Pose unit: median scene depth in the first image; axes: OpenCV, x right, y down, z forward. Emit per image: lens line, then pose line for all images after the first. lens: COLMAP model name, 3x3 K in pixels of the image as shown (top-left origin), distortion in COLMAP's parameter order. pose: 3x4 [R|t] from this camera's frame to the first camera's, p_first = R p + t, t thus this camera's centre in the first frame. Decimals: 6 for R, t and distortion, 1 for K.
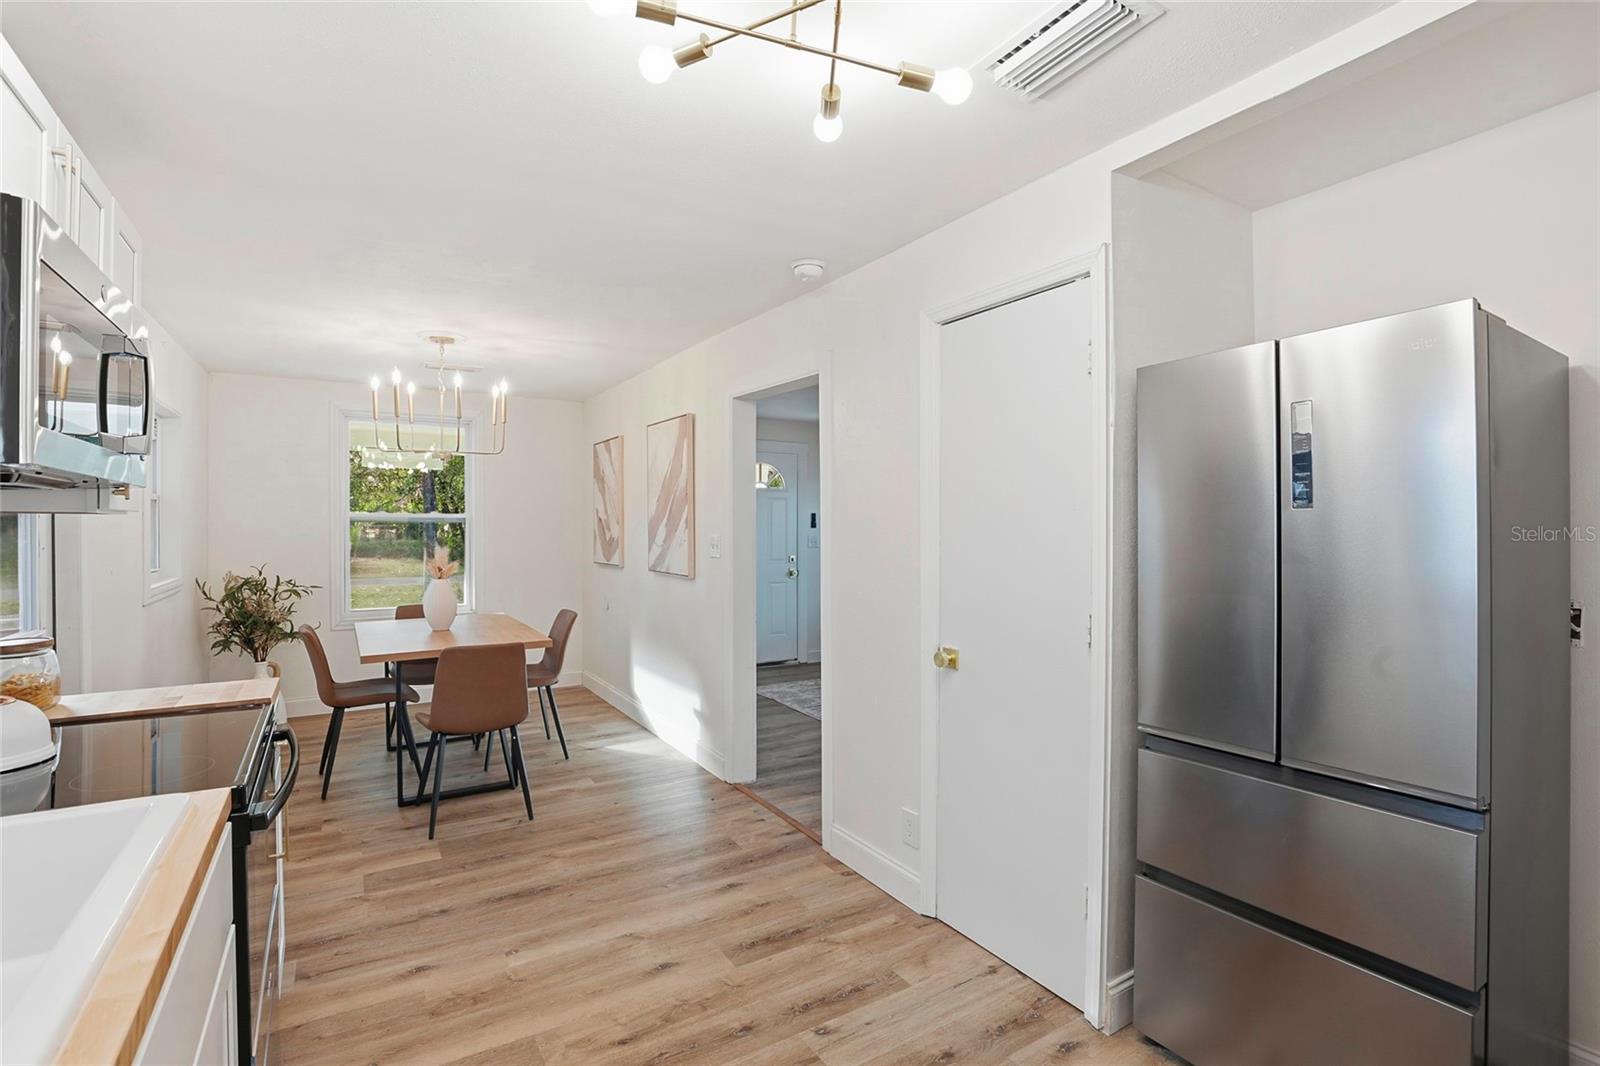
lens RADIAL K [[744.6, 0, 810.8], [0, 744.6, 531.8], [0, 0, 1]] dist [-0.036340, 0.005838]
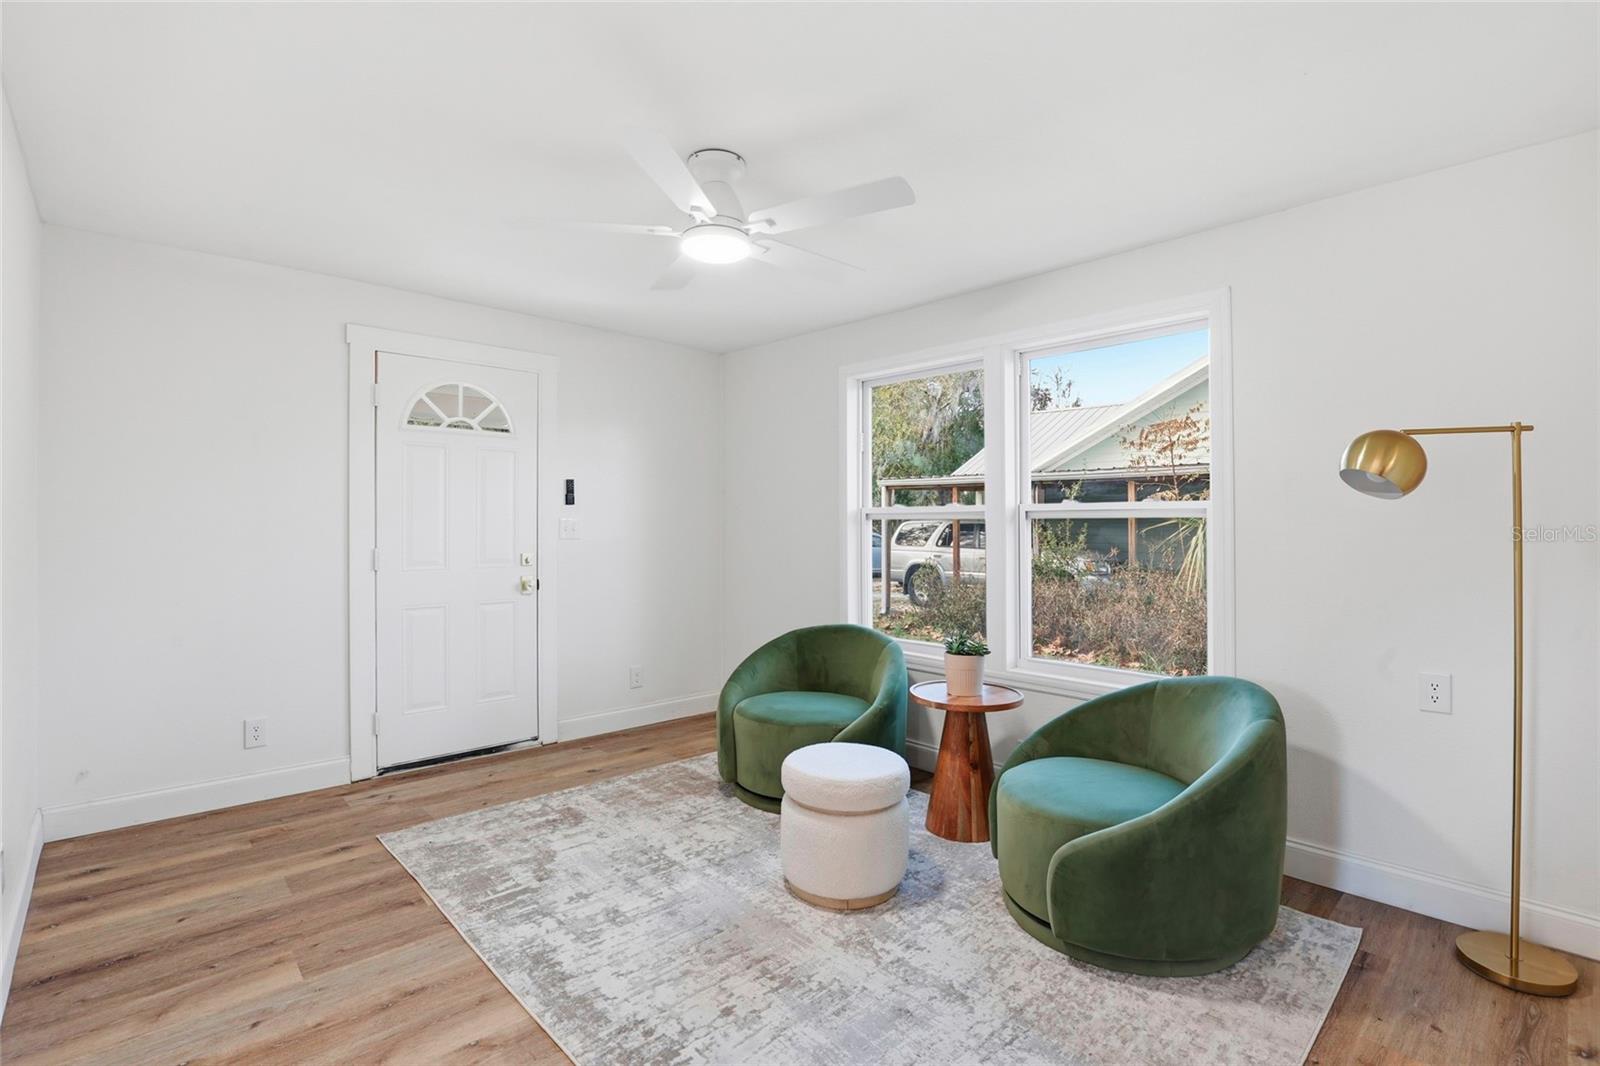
lens RADIAL K [[744.6, 0, 822.5], [0, 744.6, 515.6], [0, 0, 1]] dist [-0.036340, 0.005838]
pose [[0.977675, 0.001456, 0.210119, 0.131157], [0.002188, 0.999851, -0.017108, 0.023530], [-0.210113, 0.017186, 0.977526, 0.716473]]
